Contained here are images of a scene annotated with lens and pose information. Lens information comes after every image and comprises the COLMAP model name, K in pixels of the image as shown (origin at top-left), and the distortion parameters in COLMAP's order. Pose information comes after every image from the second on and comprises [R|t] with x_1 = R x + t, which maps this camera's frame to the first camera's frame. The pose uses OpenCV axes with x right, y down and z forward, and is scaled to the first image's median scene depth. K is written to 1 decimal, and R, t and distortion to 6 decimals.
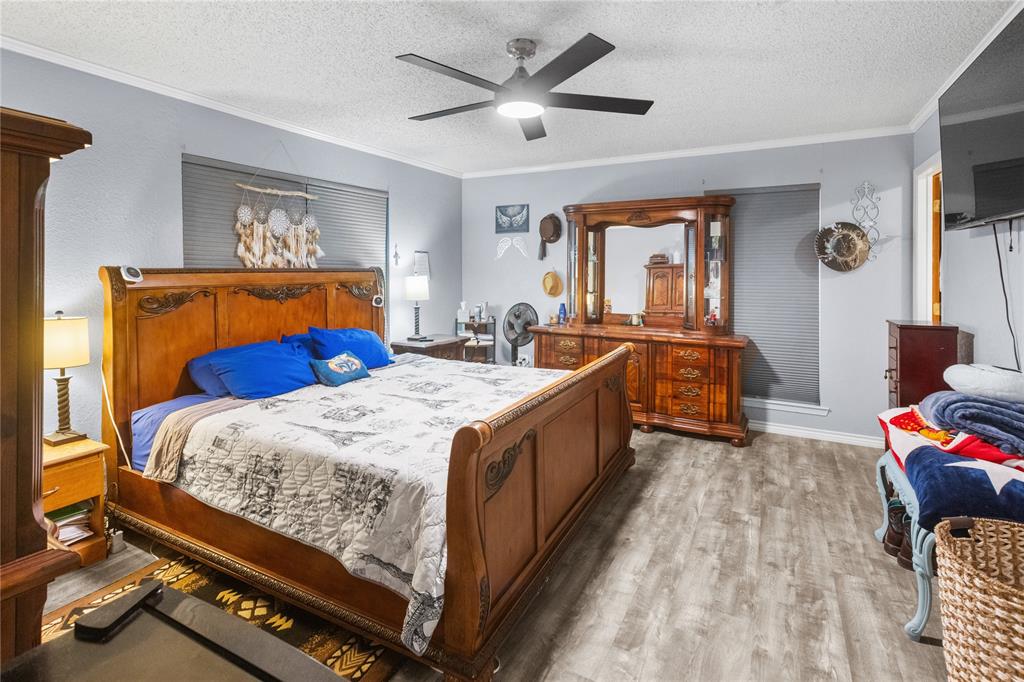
lens RADIAL K [[477.5, 0, 523.6], [0, 477.5, 277.8], [0, 0, 1]] dist [0.001822, 0.000046]
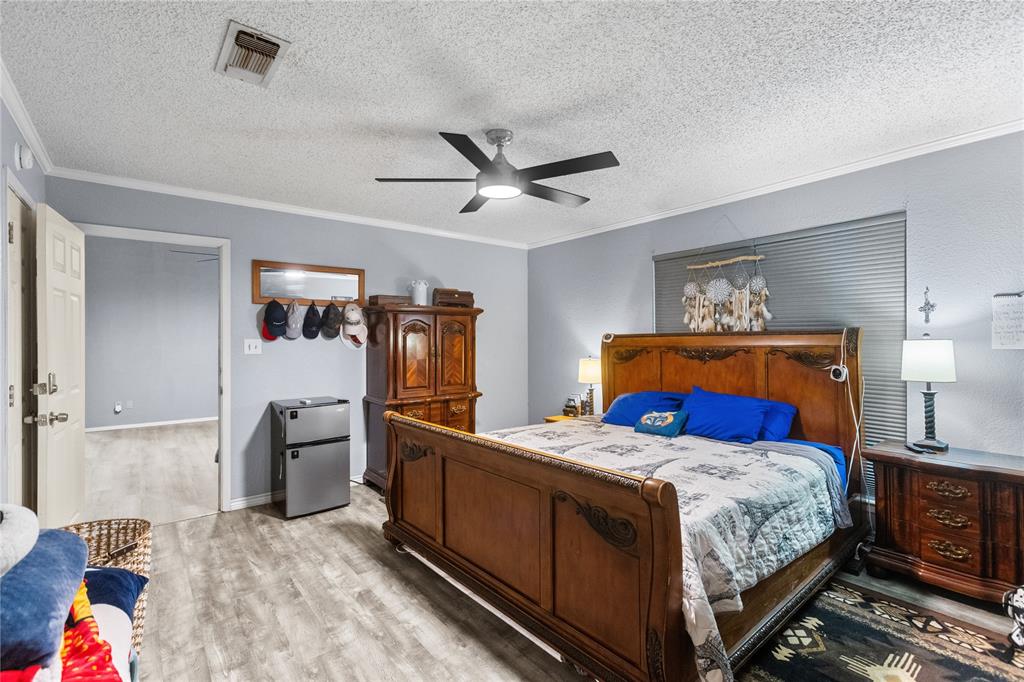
lens RADIAL K [[477.5, 0, 516.0], [0, 477.5, 338.5], [0, 0, 1]] dist [0.001822, 0.000046]
pose [[-0.396724, 0.001623, -0.917936, 0.746510], [-0.003215, 0.999990, 0.003158, -0.007932], [0.917932, 0.004204, -0.396715, 1.095358]]
